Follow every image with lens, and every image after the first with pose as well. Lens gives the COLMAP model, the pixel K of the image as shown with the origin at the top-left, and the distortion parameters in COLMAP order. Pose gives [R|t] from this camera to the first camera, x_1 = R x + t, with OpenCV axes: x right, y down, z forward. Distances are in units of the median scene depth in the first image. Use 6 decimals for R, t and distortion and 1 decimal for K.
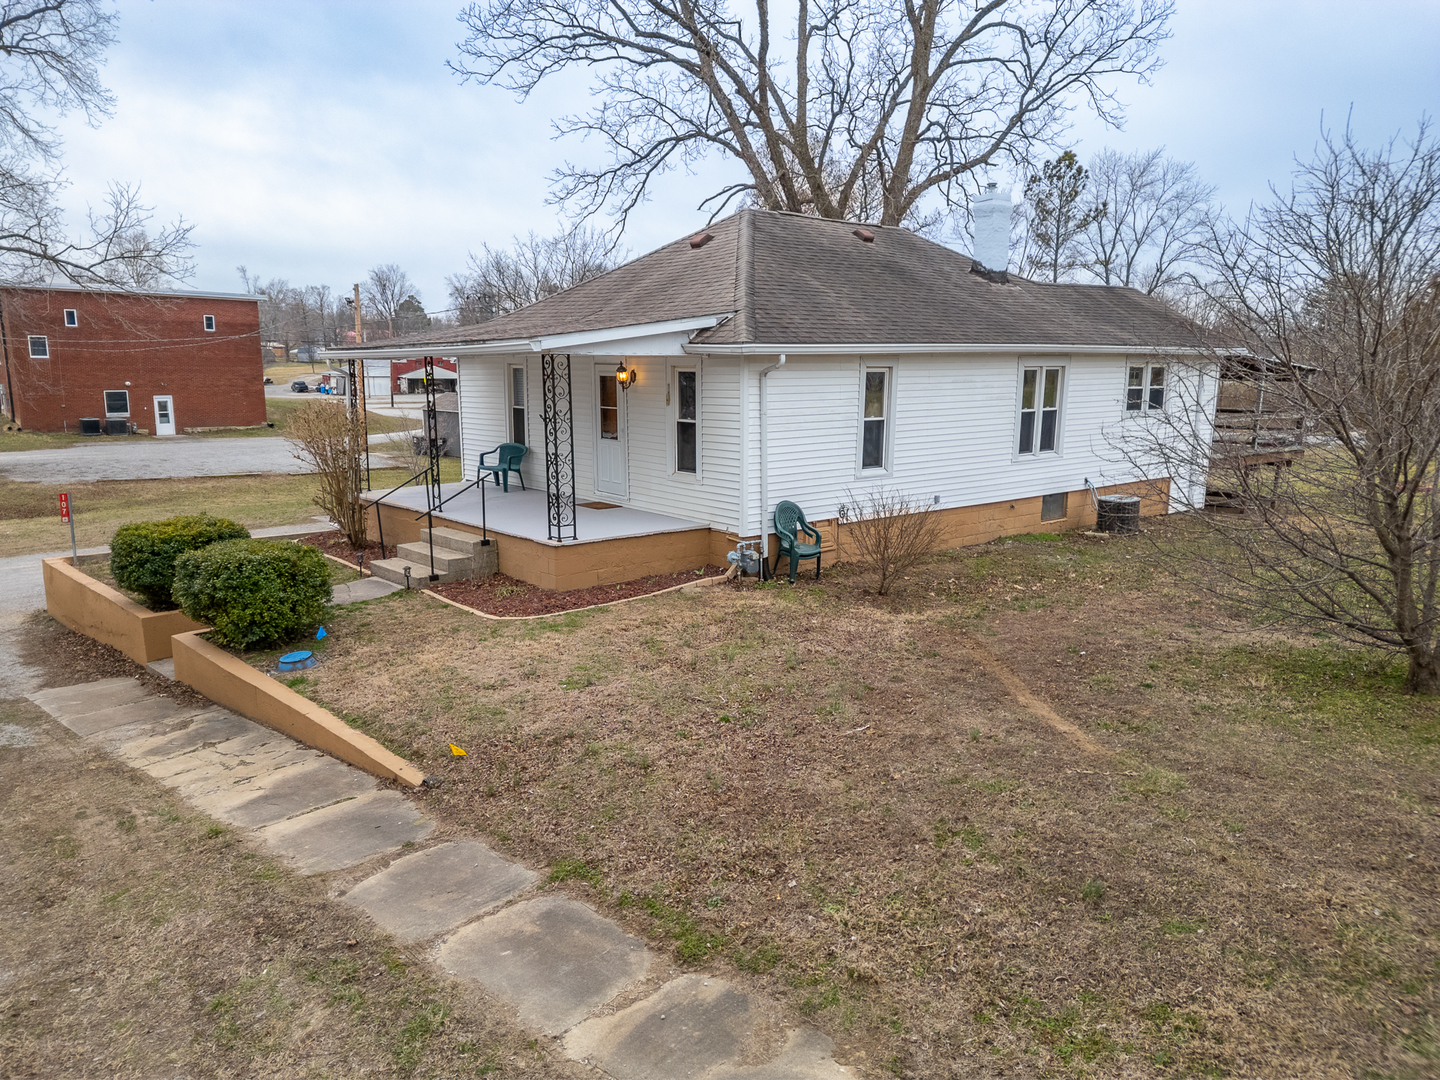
lens RADIAL K [[1006.9, 0, 720.0], [0, 1006.9, 540.0], [0, 0, 1]] dist [0.079748, -0.080818]
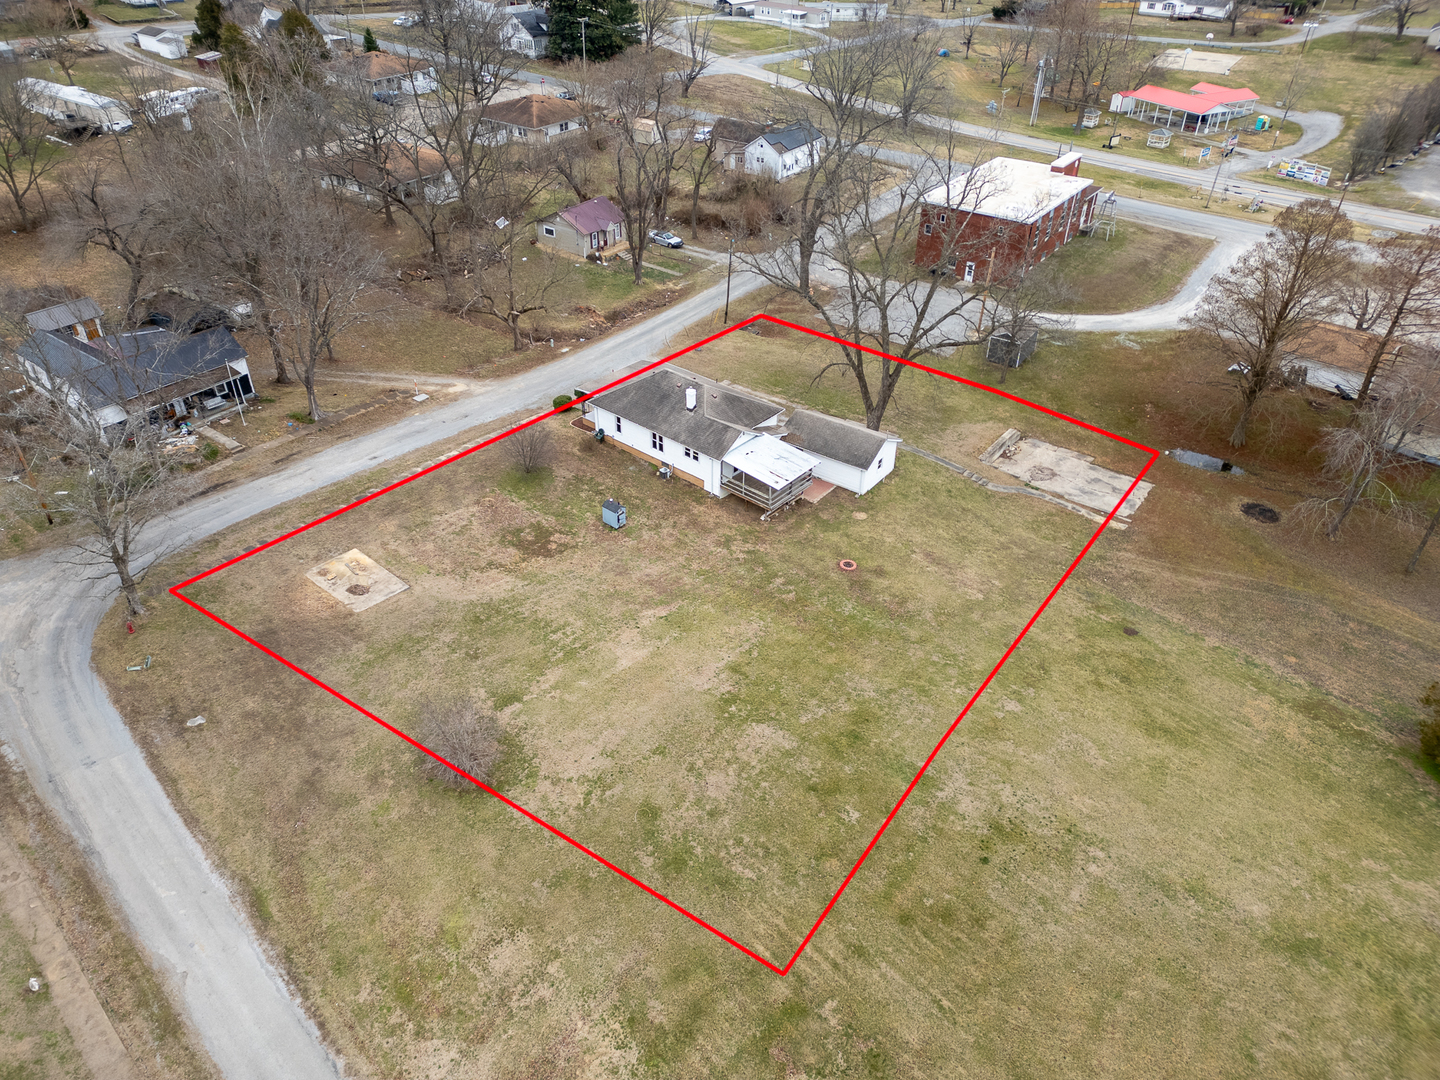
lens RADIAL K [[1064.2, 0, 776.1], [0, 1064.2, 535.8], [0, 0, 1]] dist [0.074978, -0.048554]
pose [[0.224008, 0.557700, -0.799244, 5.578516], [-0.207543, 0.828572, 0.519995, -2.949993], [0.952232, 0.049394, 0.301353, 0.151873]]
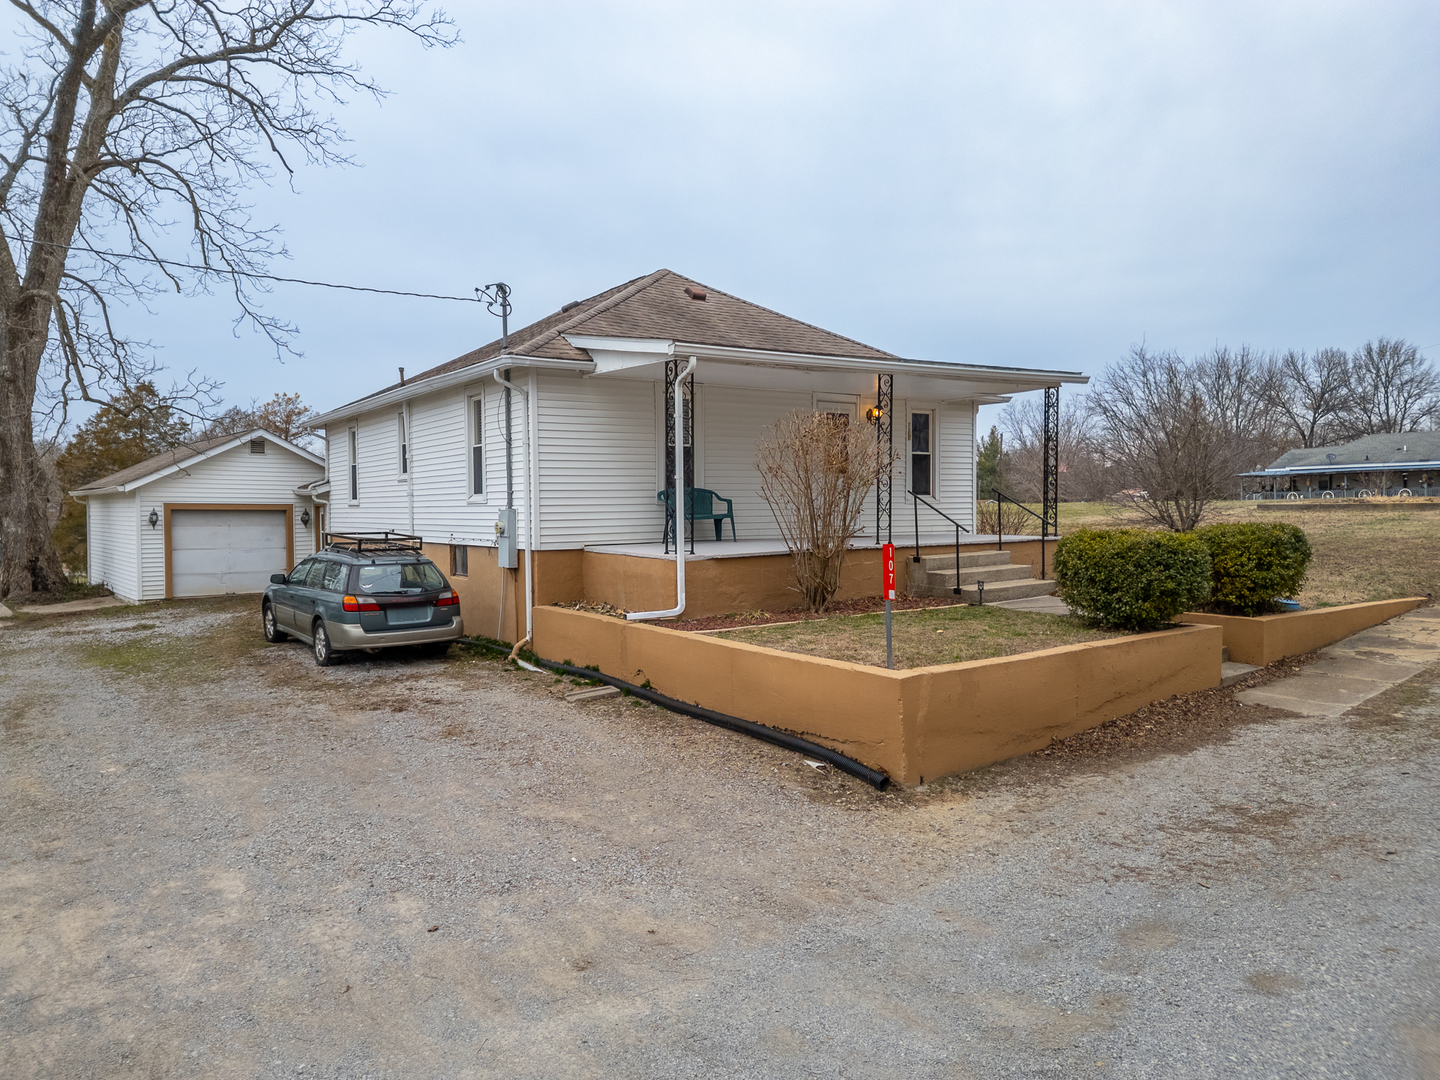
lens RADIAL K [[1006.9, 0, 720.0], [0, 1006.9, 540.0], [0, 0, 1]] dist [0.079748, -0.080818]
pose [[0.090396, -0.031999, 0.995392, -1.326409], [0.179711, 0.983601, 0.015300, -0.081561], [-0.979557, 0.177500, 0.094664, 1.188907]]
